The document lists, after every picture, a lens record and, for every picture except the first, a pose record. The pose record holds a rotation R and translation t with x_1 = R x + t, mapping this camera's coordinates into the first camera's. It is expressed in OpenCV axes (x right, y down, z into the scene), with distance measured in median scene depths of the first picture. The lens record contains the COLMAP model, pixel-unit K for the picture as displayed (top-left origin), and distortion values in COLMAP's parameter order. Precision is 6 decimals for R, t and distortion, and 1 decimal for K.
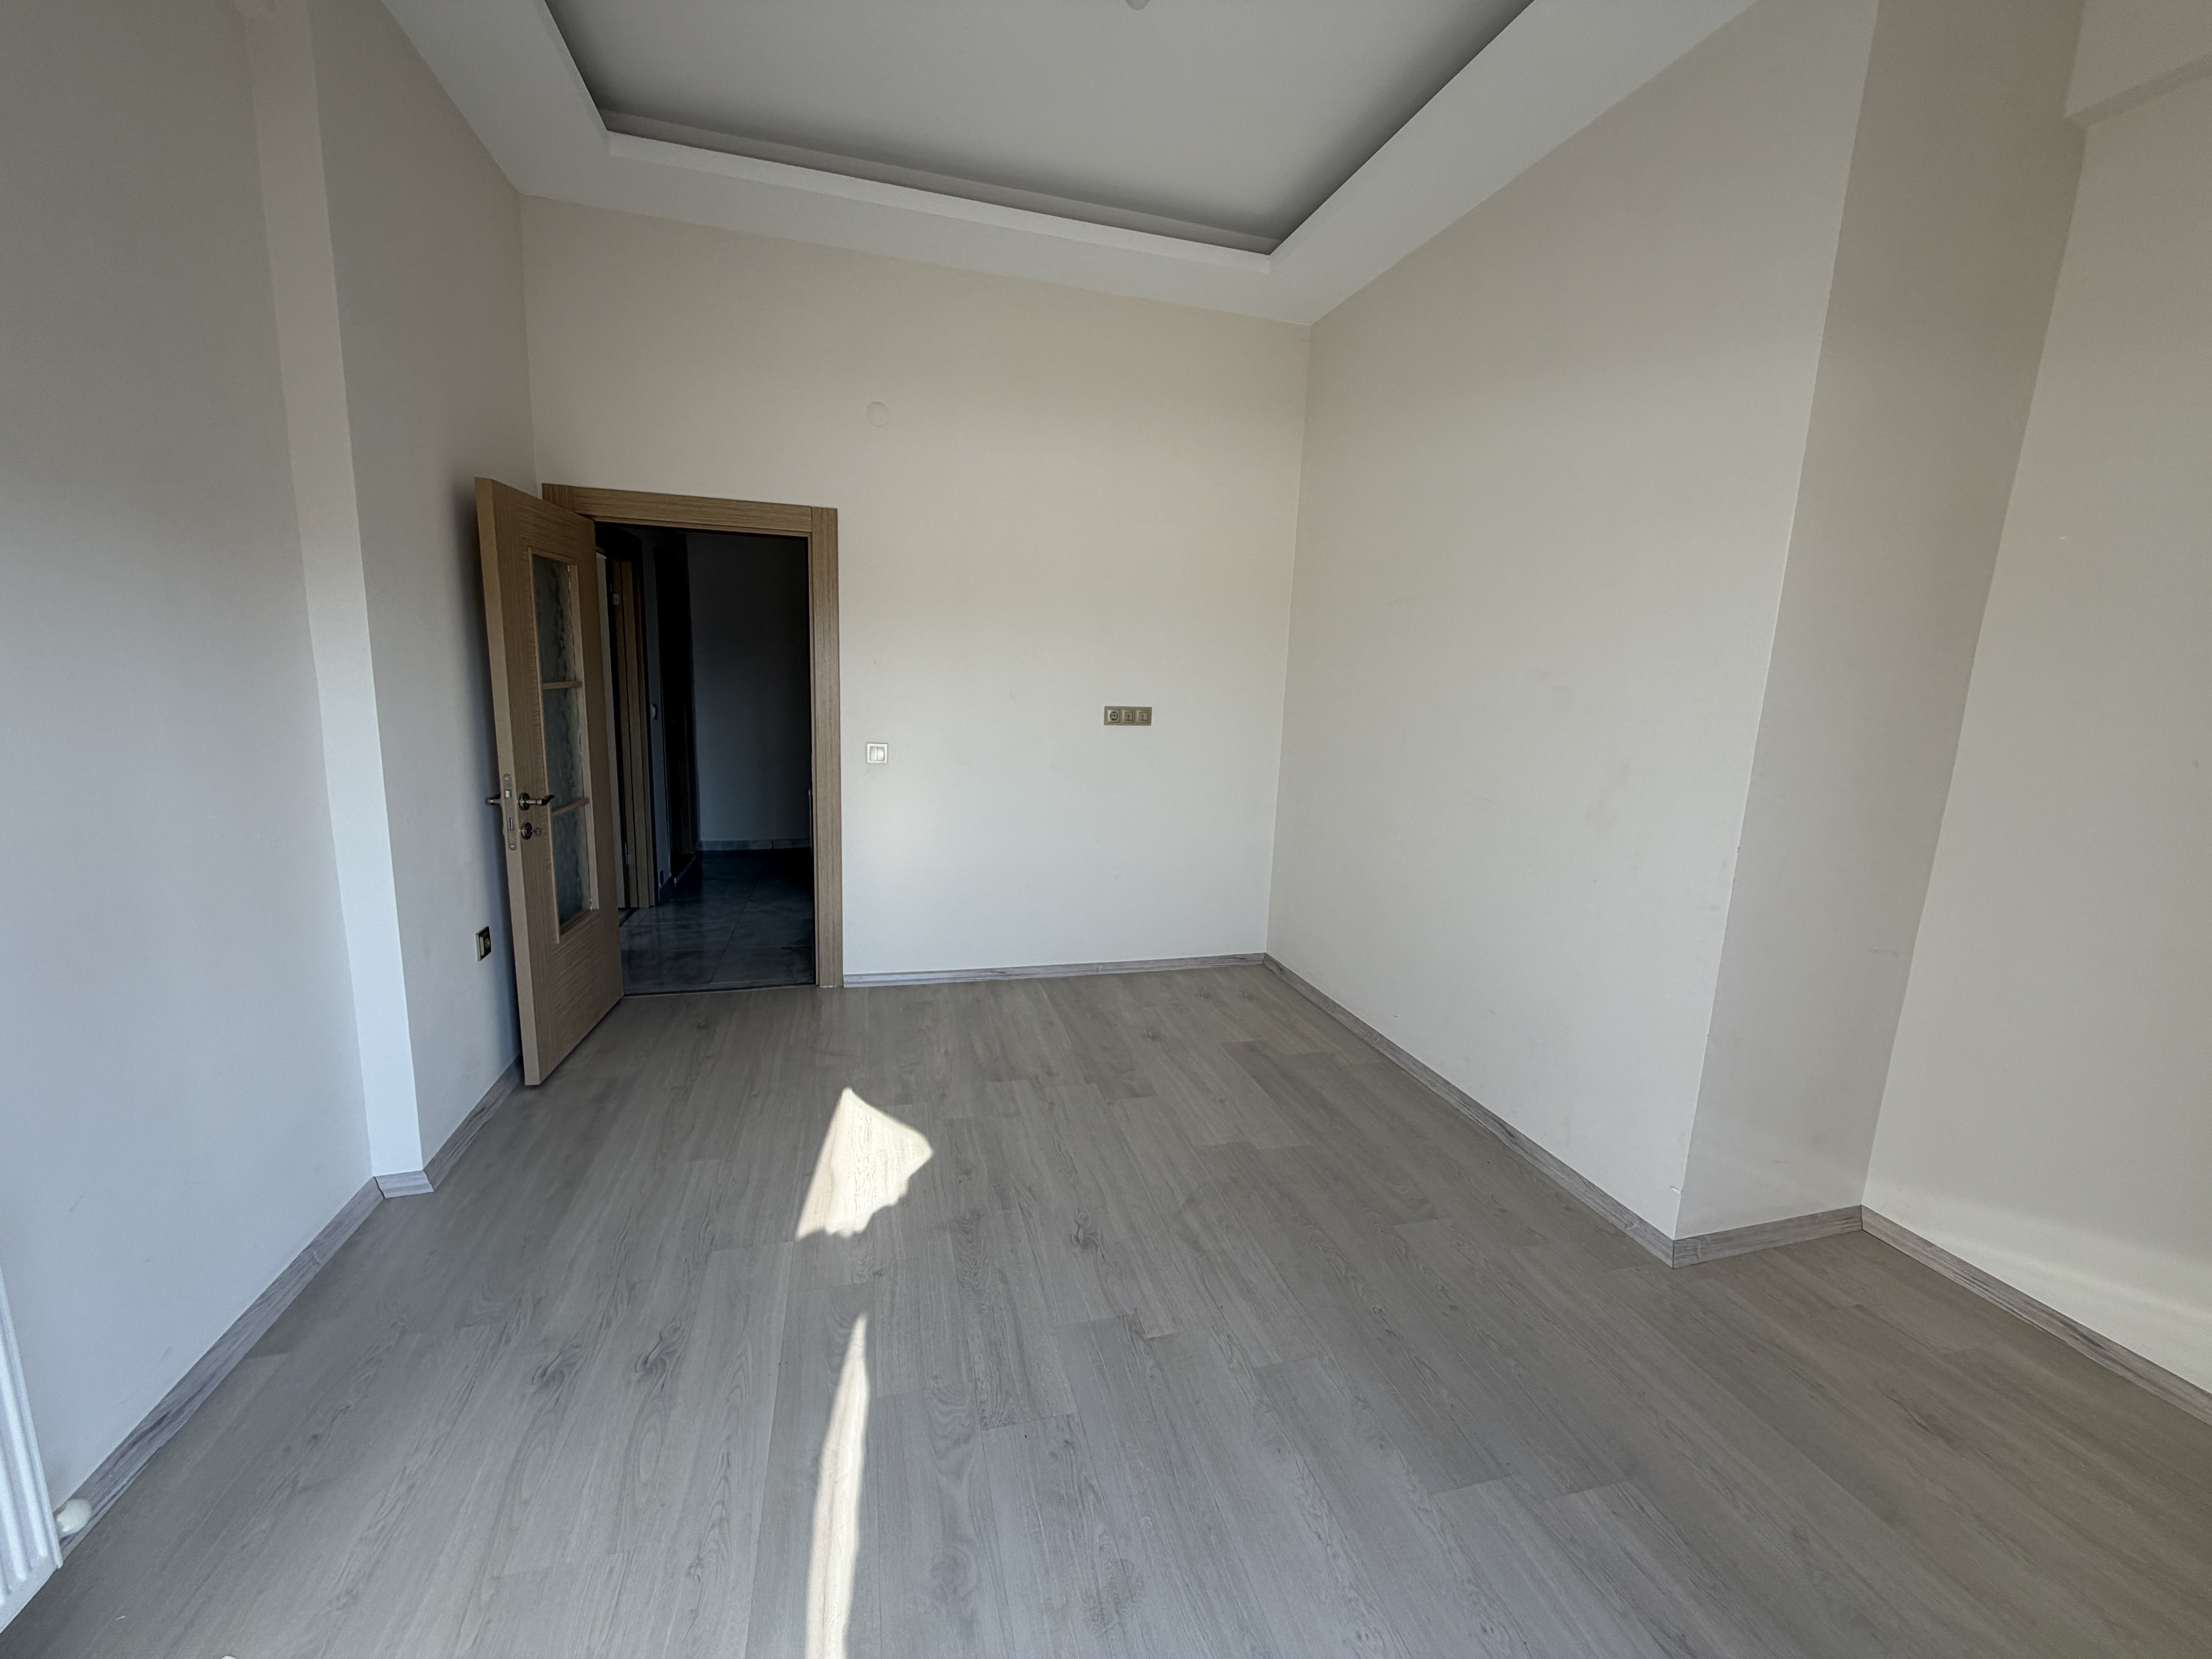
lens RADIAL K [[884.2, 0, 1102.8], [0, 884.2, 826.9], [0, 0, 1]] dist [0.001489, 0.000125]
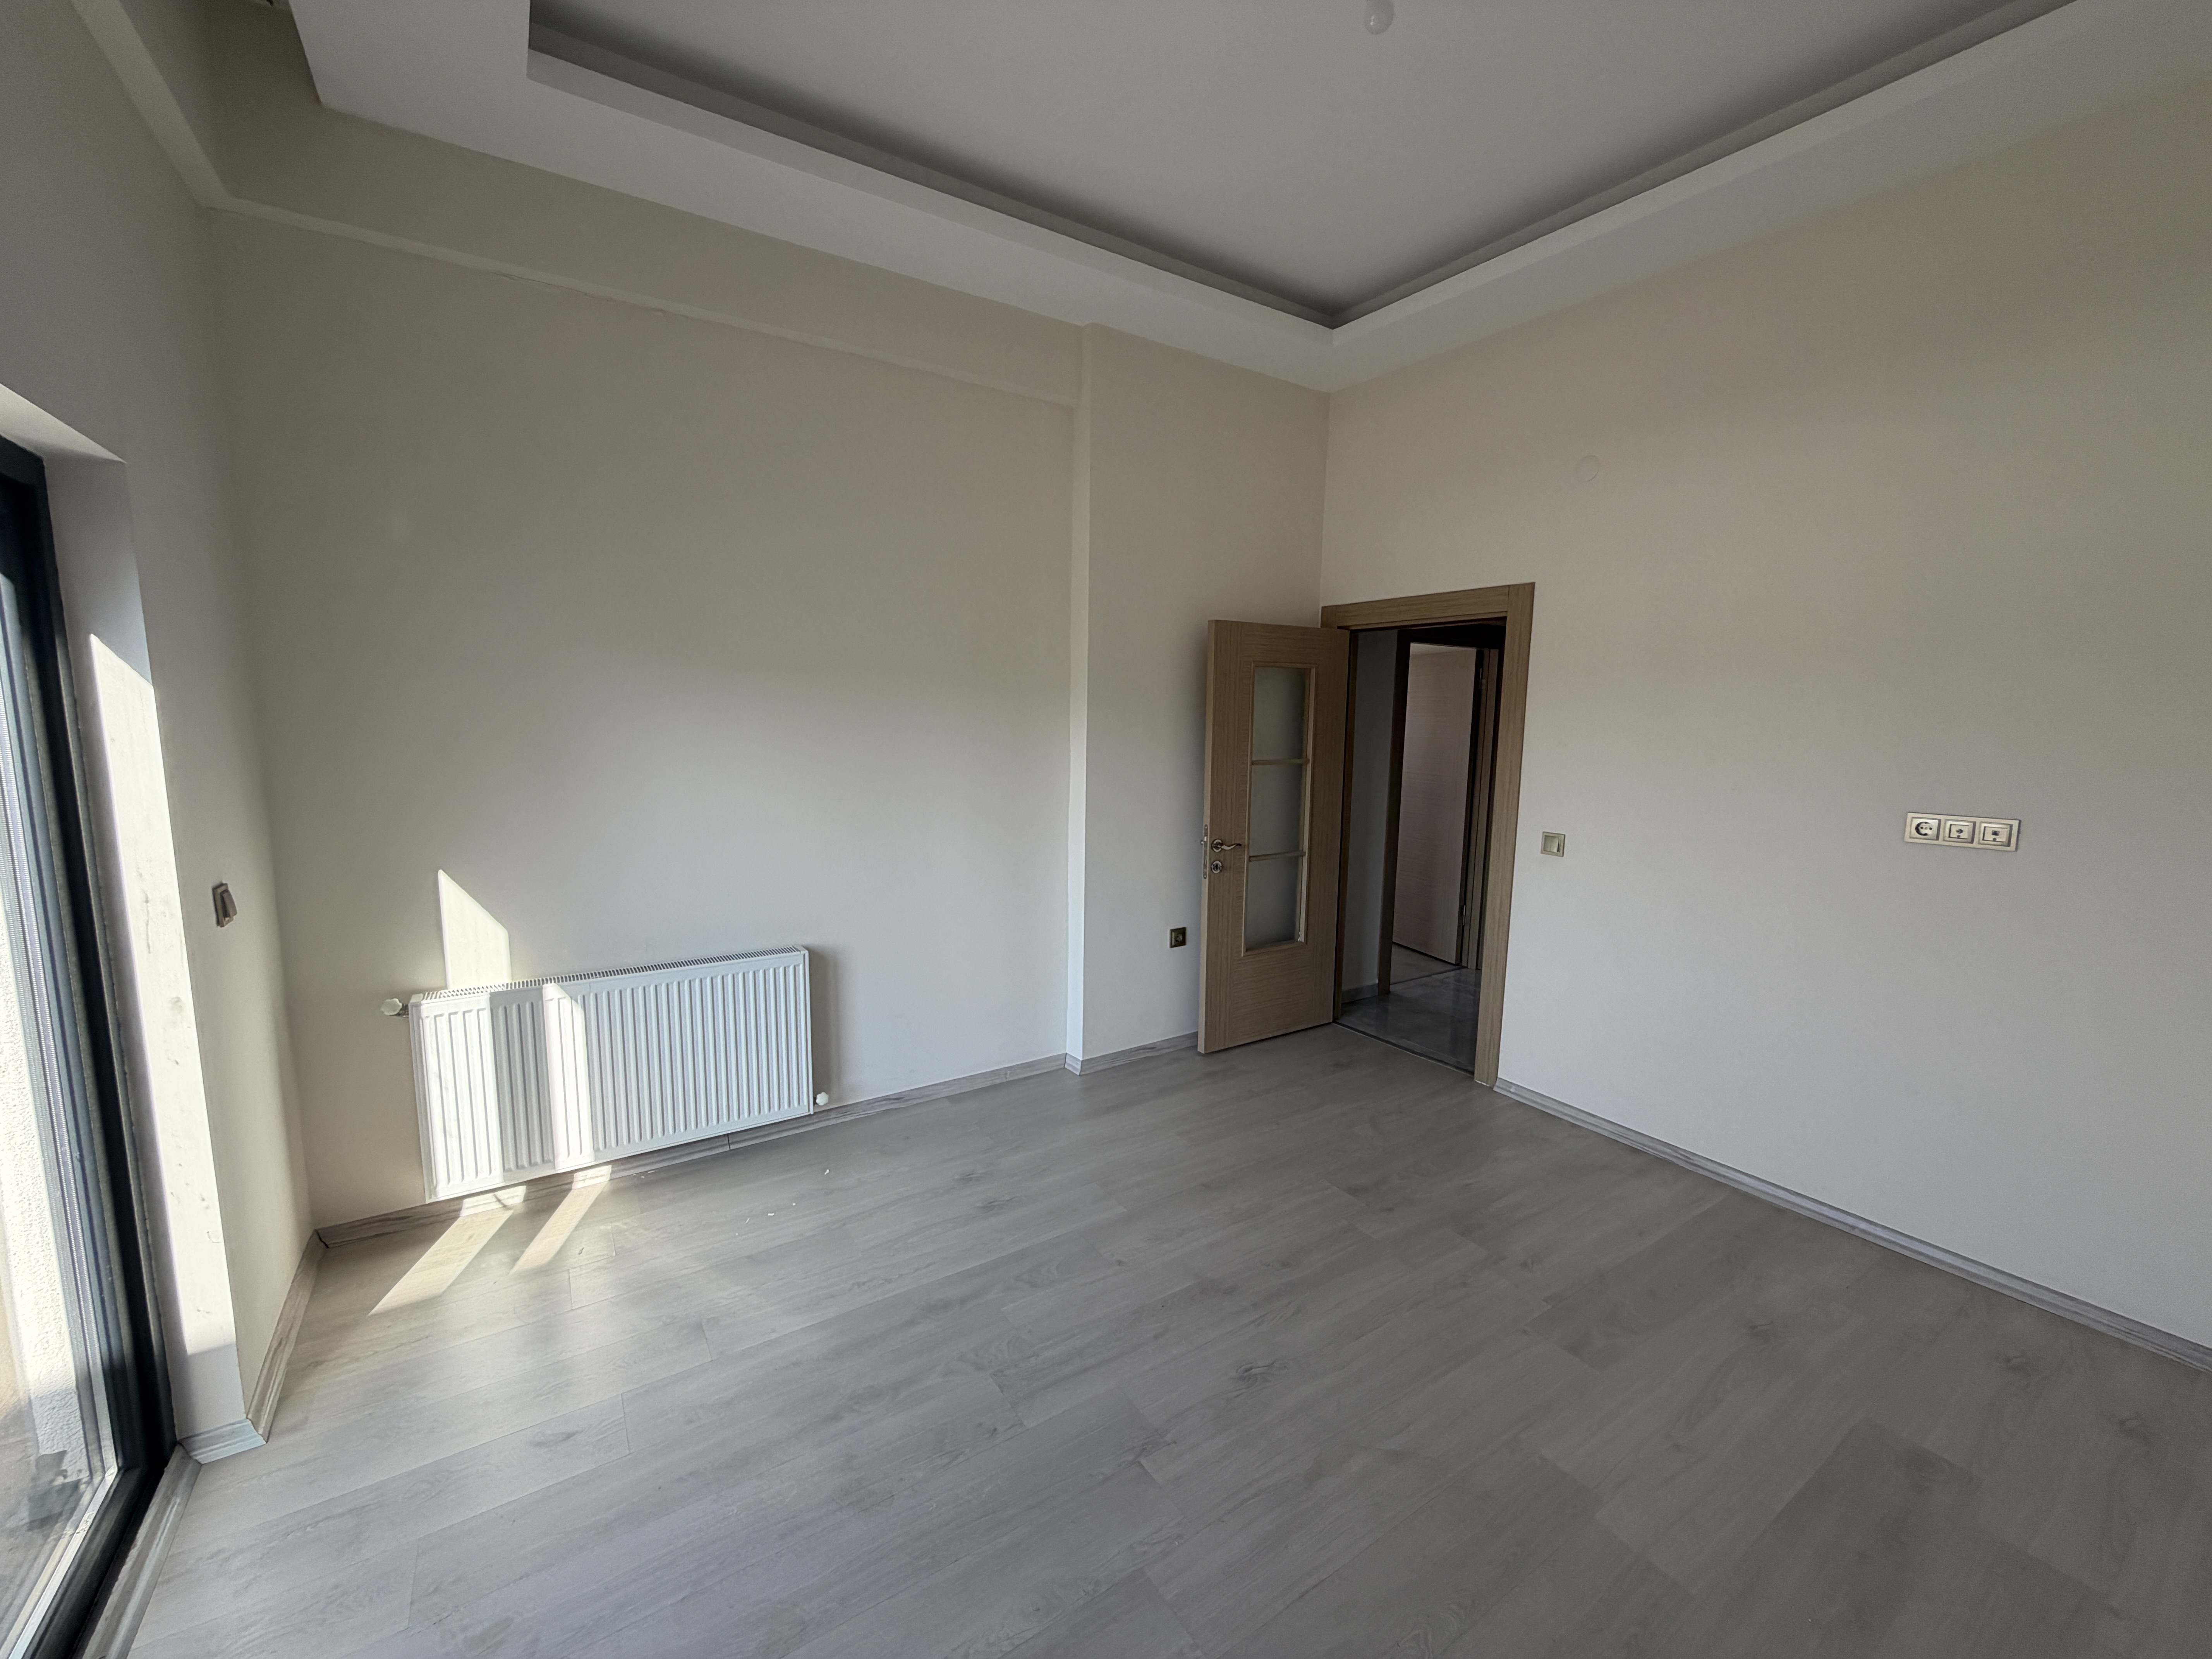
lens RADIAL K [[884.2, 0, 1102.8], [0, 884.2, 826.9], [0, 0, 1]] dist [0.001489, 0.000125]
pose [[0.308292, 0.090028, -0.947022, 0.684091], [-0.164995, 0.985484, 0.039972, -0.093456], [0.936874, 0.143931, 0.318671, 0.443863]]
